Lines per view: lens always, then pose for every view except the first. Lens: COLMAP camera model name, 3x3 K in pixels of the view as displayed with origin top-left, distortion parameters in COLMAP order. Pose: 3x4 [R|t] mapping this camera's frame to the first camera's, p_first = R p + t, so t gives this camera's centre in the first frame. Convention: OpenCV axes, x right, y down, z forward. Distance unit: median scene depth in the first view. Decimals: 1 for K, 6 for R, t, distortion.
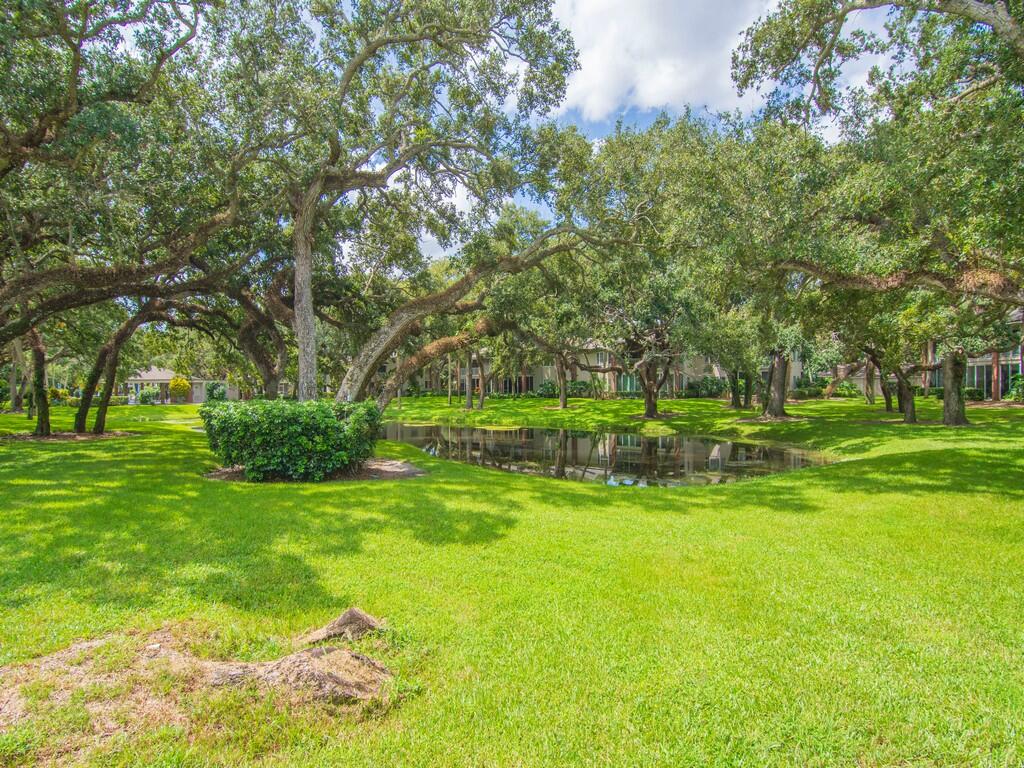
lens RADIAL K [[532.7, 0, 513.8], [0, 532.7, 392.6], [0, 0, 1]] dist [-0.000814, -0.012164]
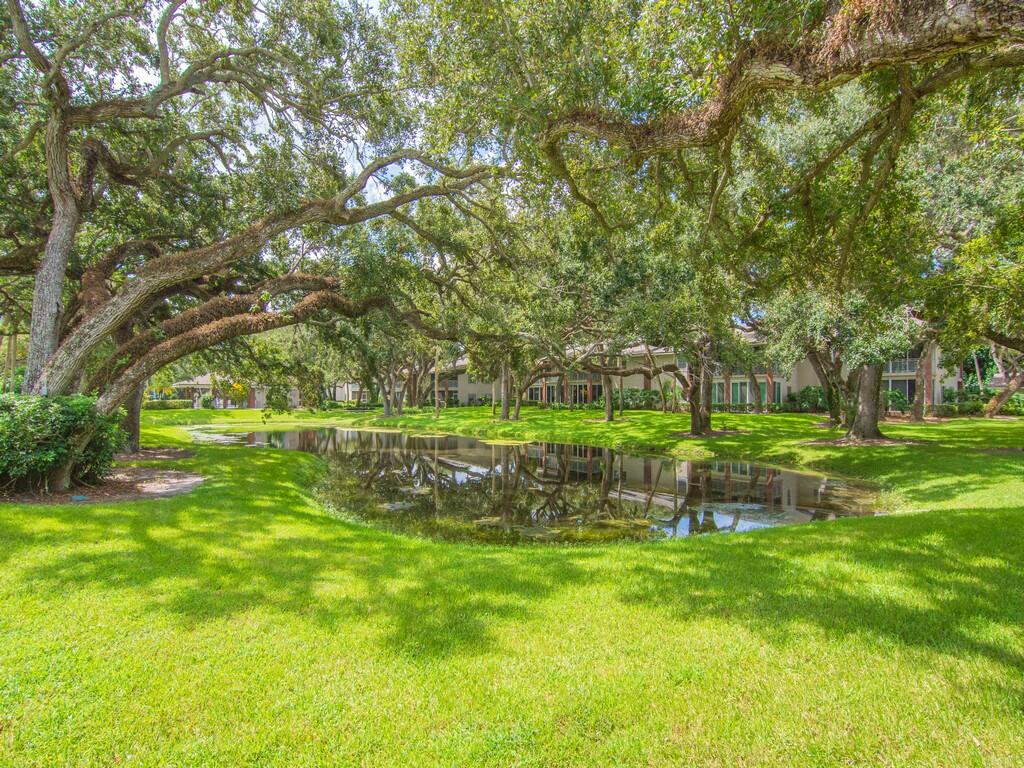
lens RADIAL K [[551.0, 0, 512.0], [0, 551.0, 390.3], [0, 0, 1]] dist [-0.009434, -0.001371]
pose [[0.968535, 0.009761, -0.248684, 0.220027], [-0.016919, 0.999501, -0.026662, 0.008438], [0.248300, 0.030030, 0.968218, 0.181464]]
